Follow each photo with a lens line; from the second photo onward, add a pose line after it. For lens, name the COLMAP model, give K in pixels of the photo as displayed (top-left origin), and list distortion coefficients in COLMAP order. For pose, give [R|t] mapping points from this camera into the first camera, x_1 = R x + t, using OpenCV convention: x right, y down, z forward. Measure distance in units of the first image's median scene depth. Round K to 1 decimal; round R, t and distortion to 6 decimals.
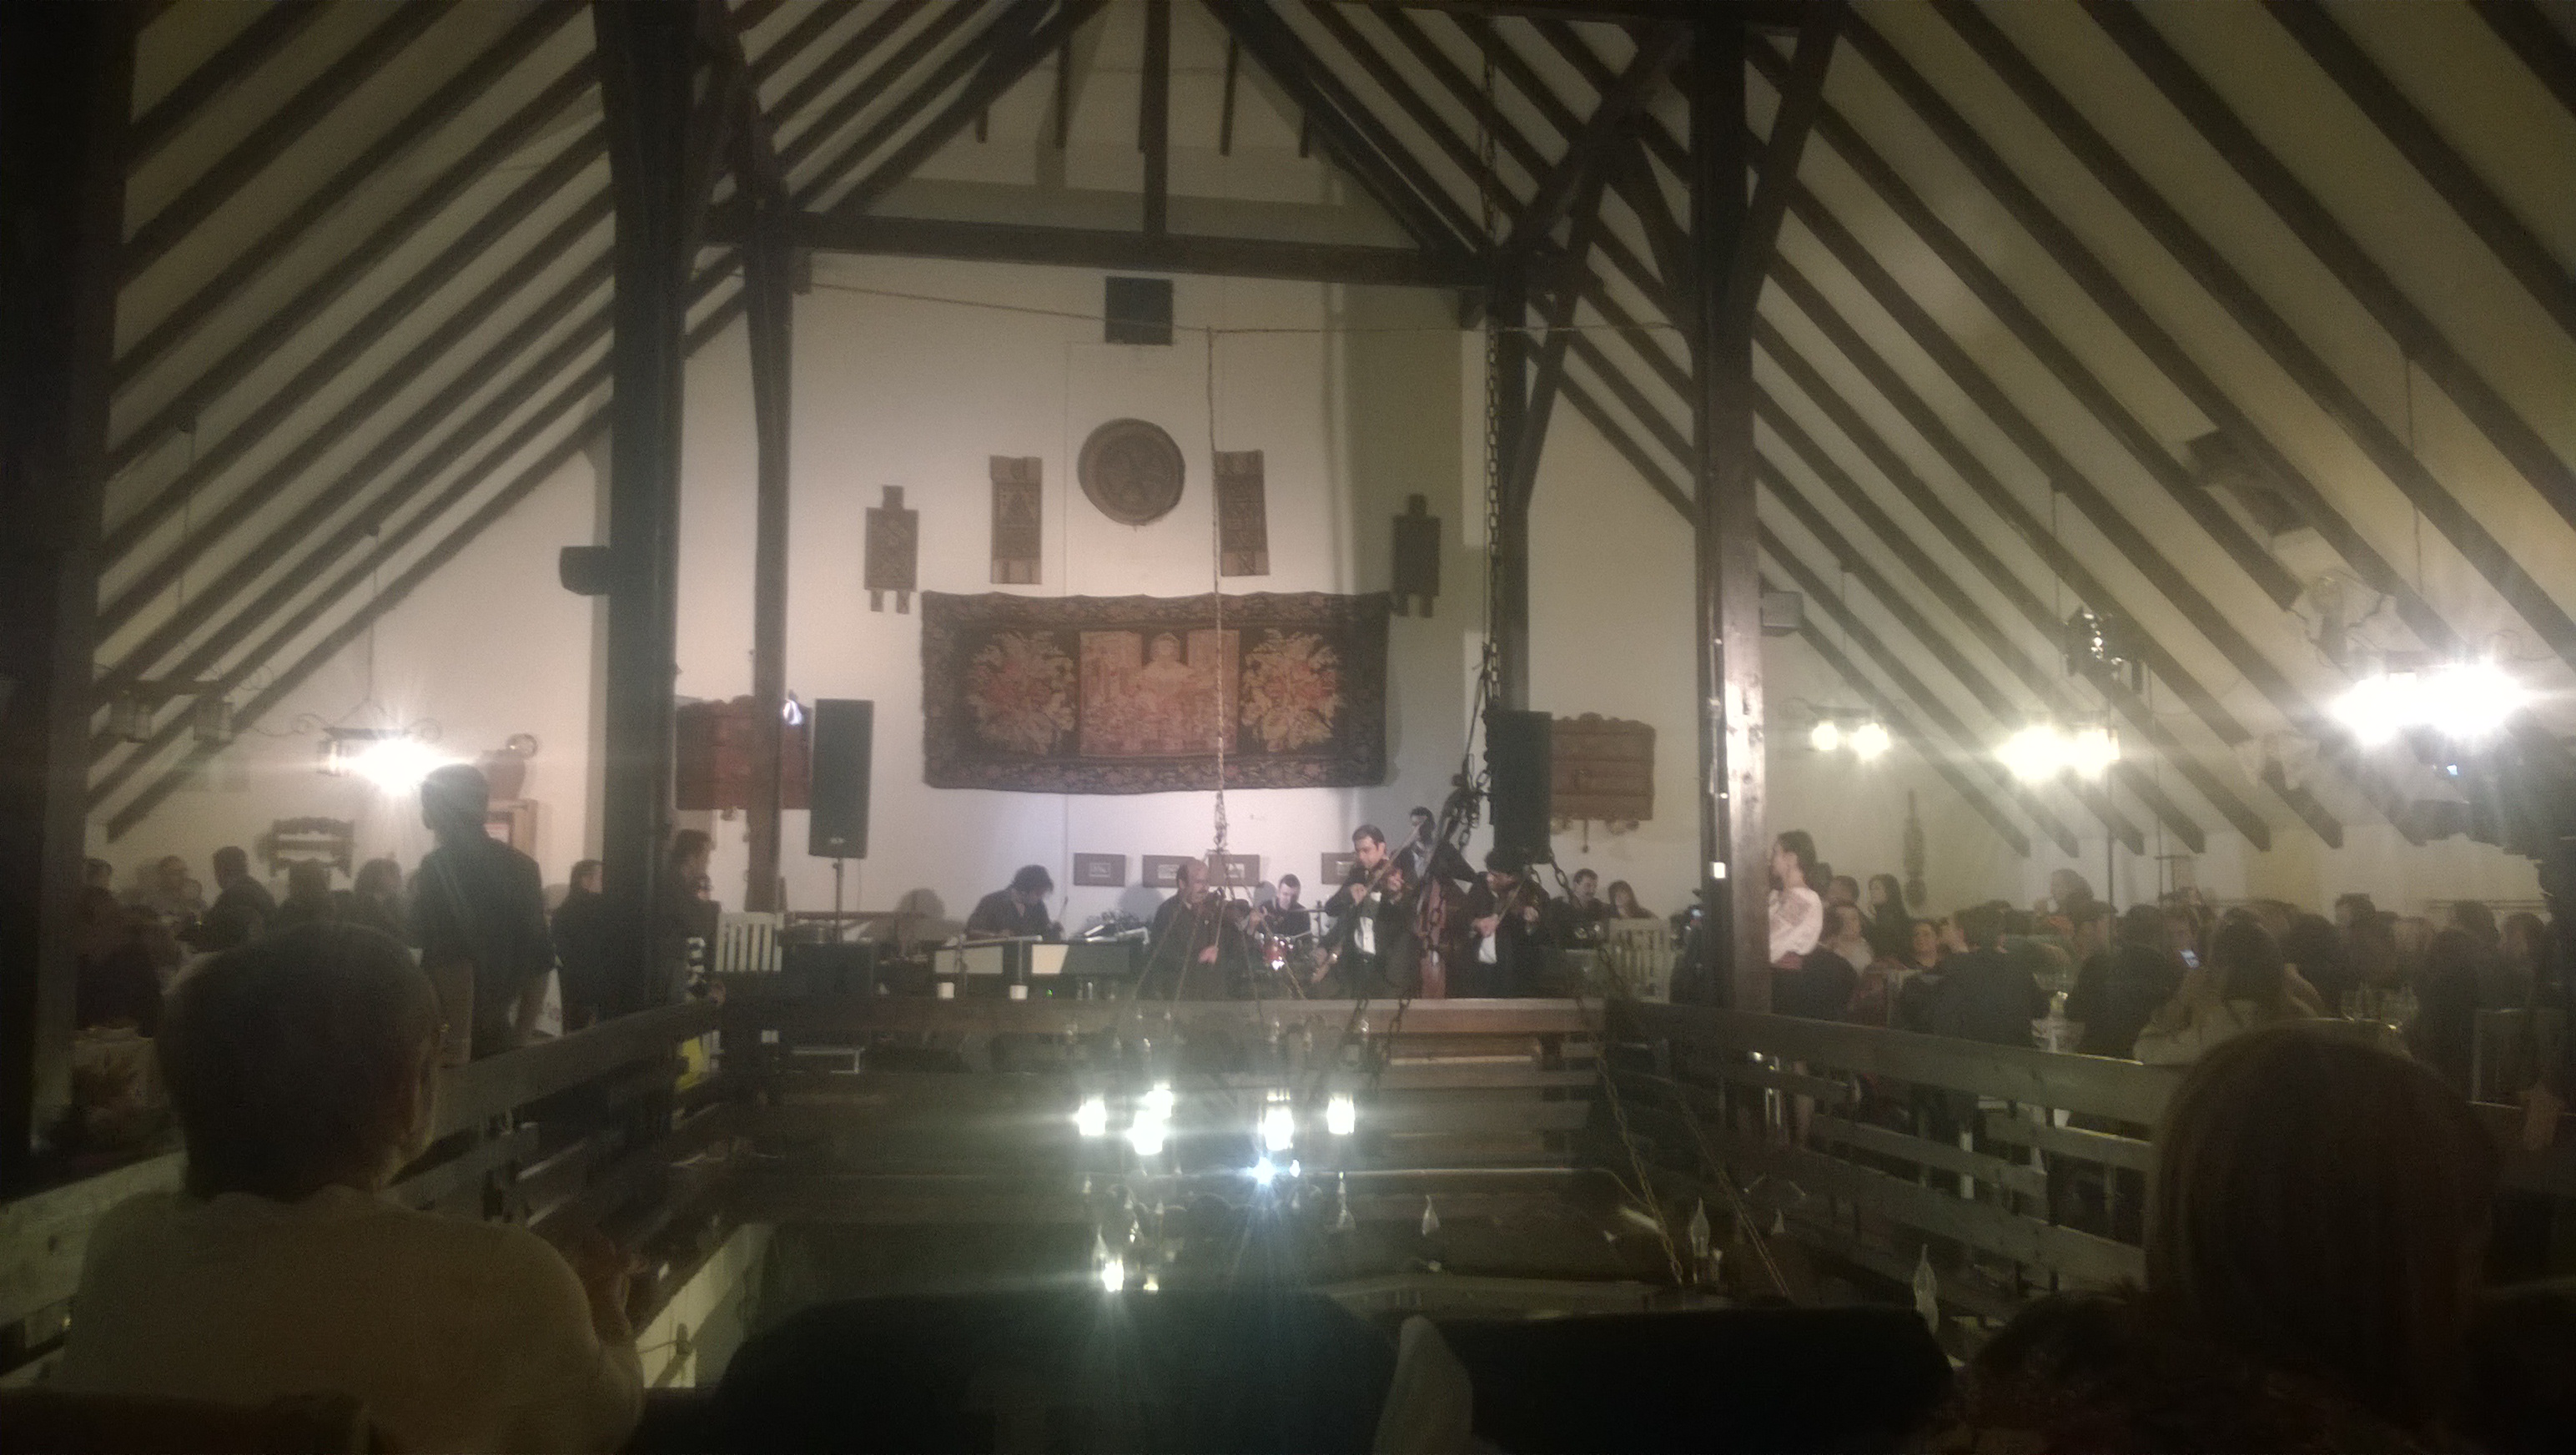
lens RADIAL K [[1877.9, 0, 1288.4], [0, 1877.9, 740.6], [0, 0, 1]] dist [0.001763, -0.095136]
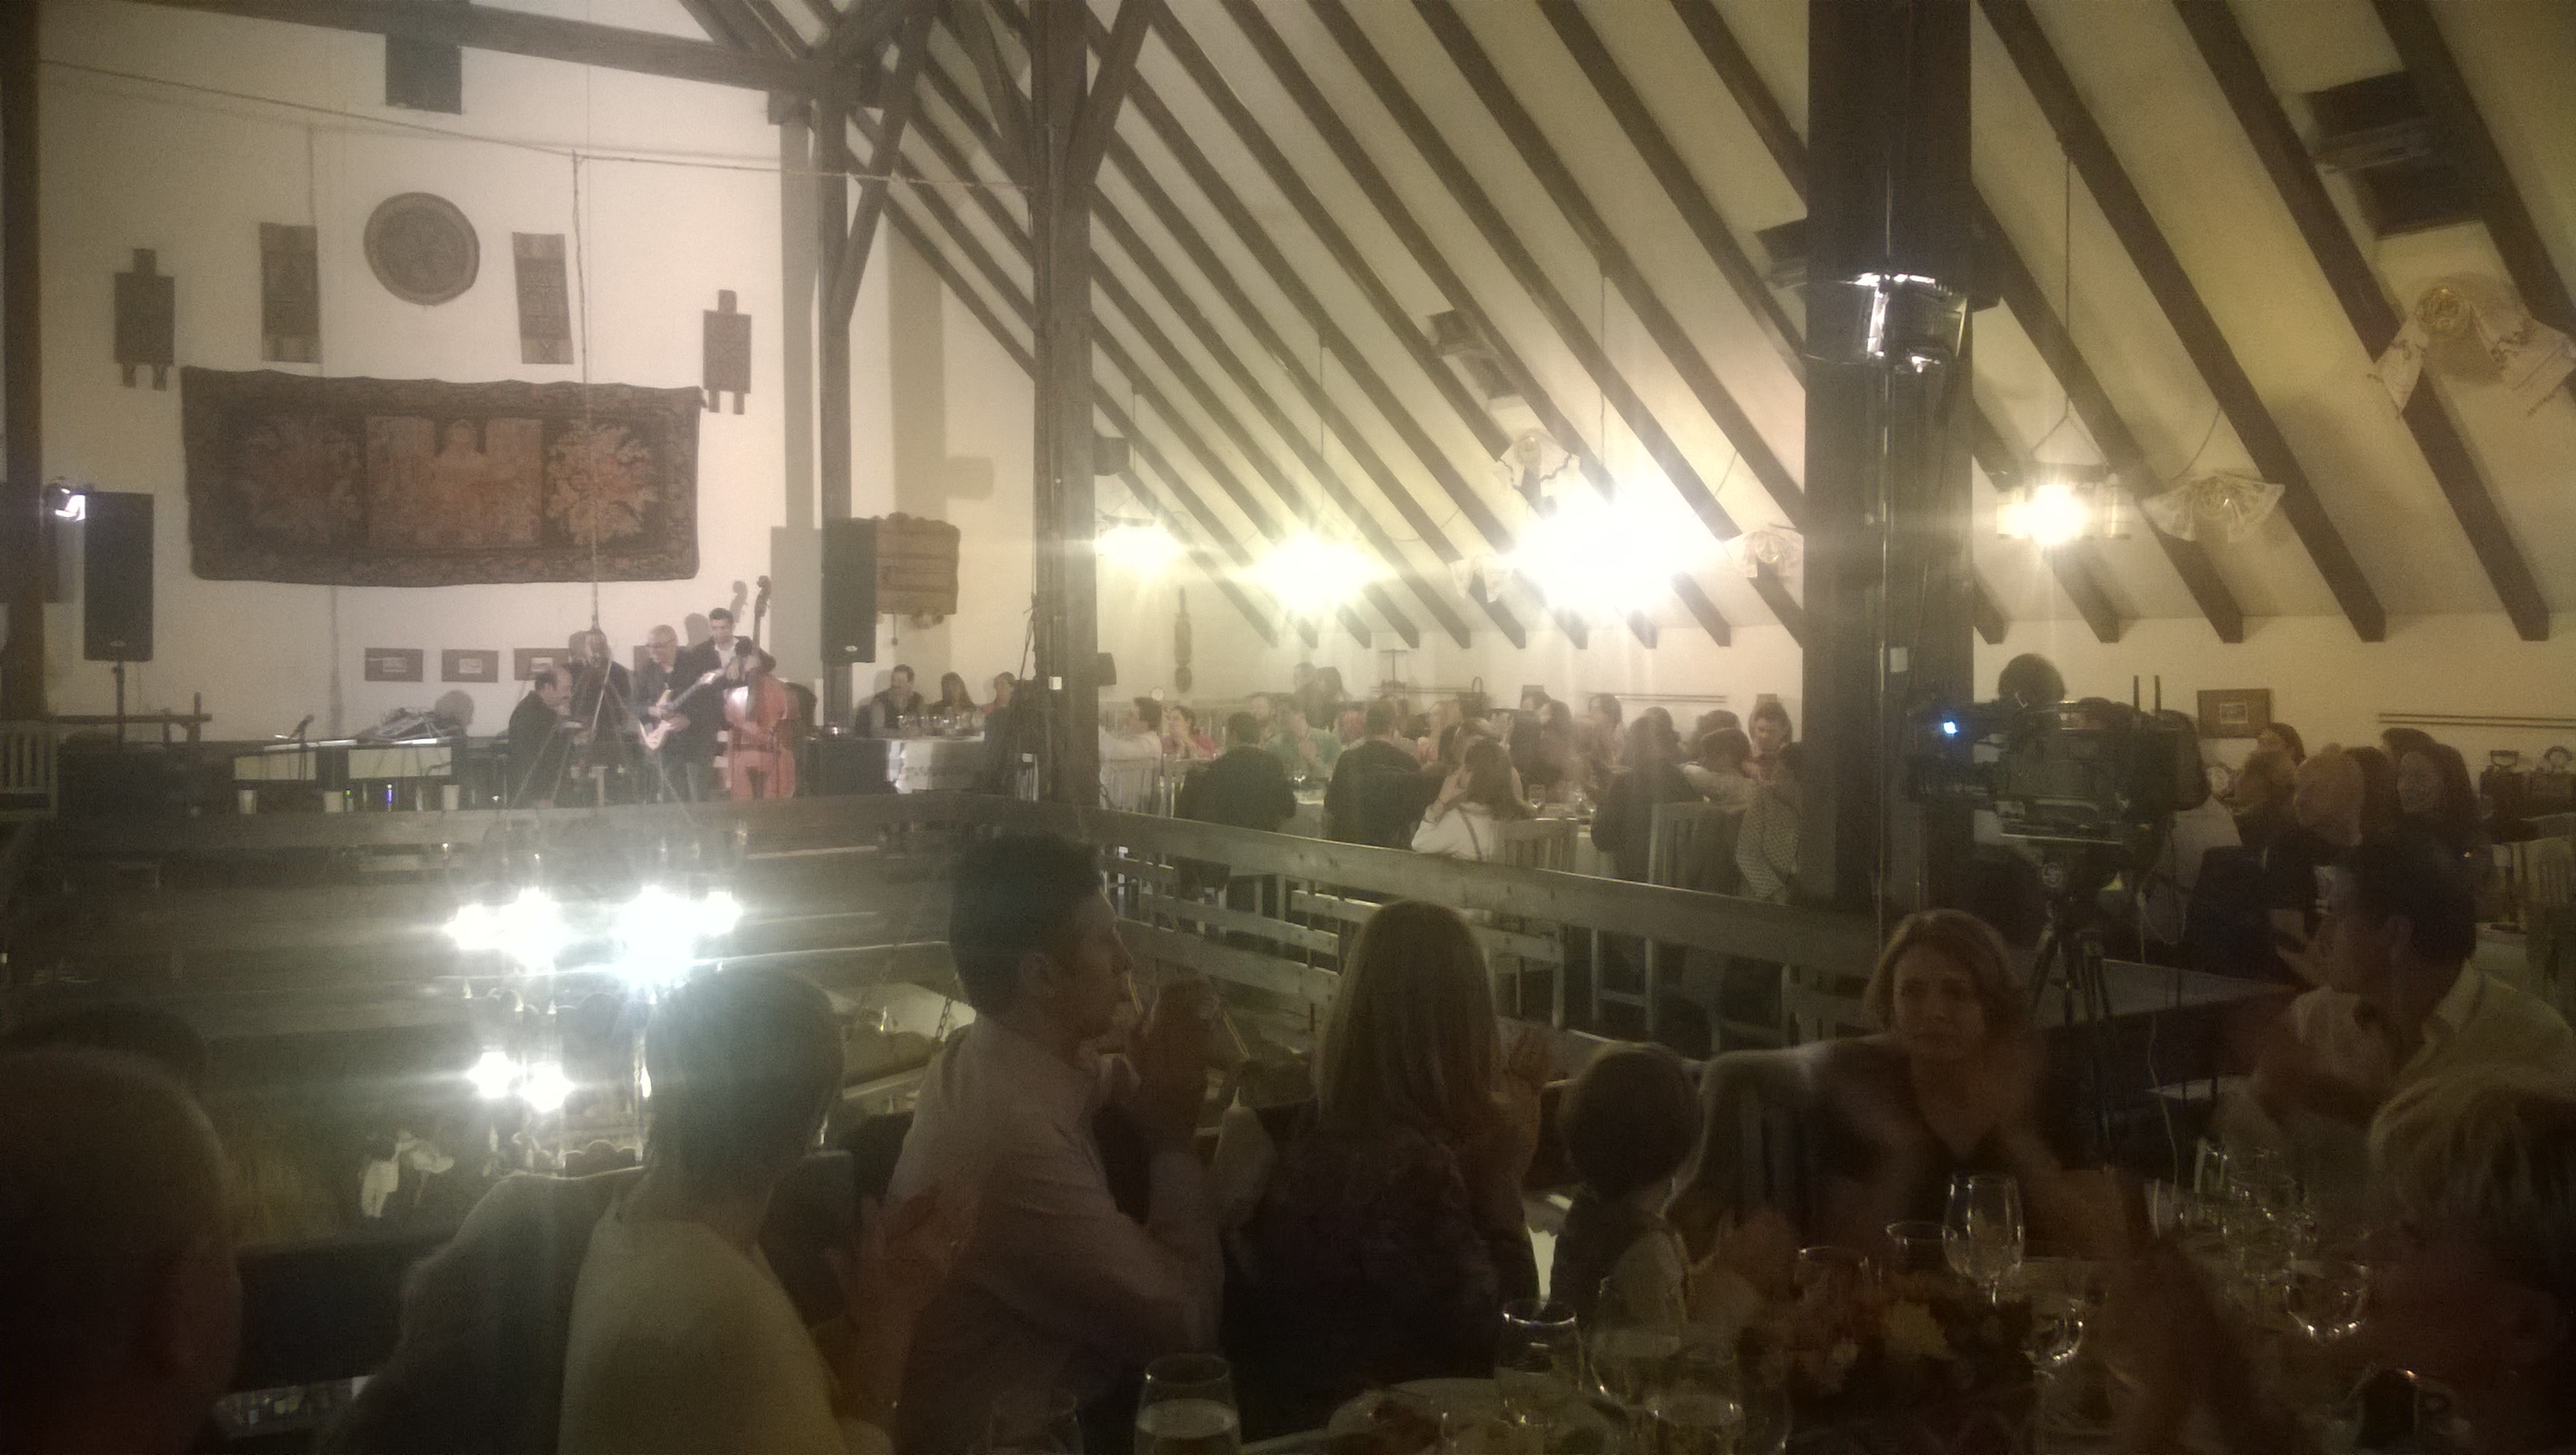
lens RADIAL K [[1877.9, 0, 1288.4], [0, 1877.9, 740.6], [0, 0, 1]] dist [0.001763, -0.095136]
pose [[0.918654, -0.022854, 0.394402, -0.063677], [-0.029805, 0.991471, 0.126874, -0.031361], [-0.393937, -0.128308, 0.910138, -0.072397]]
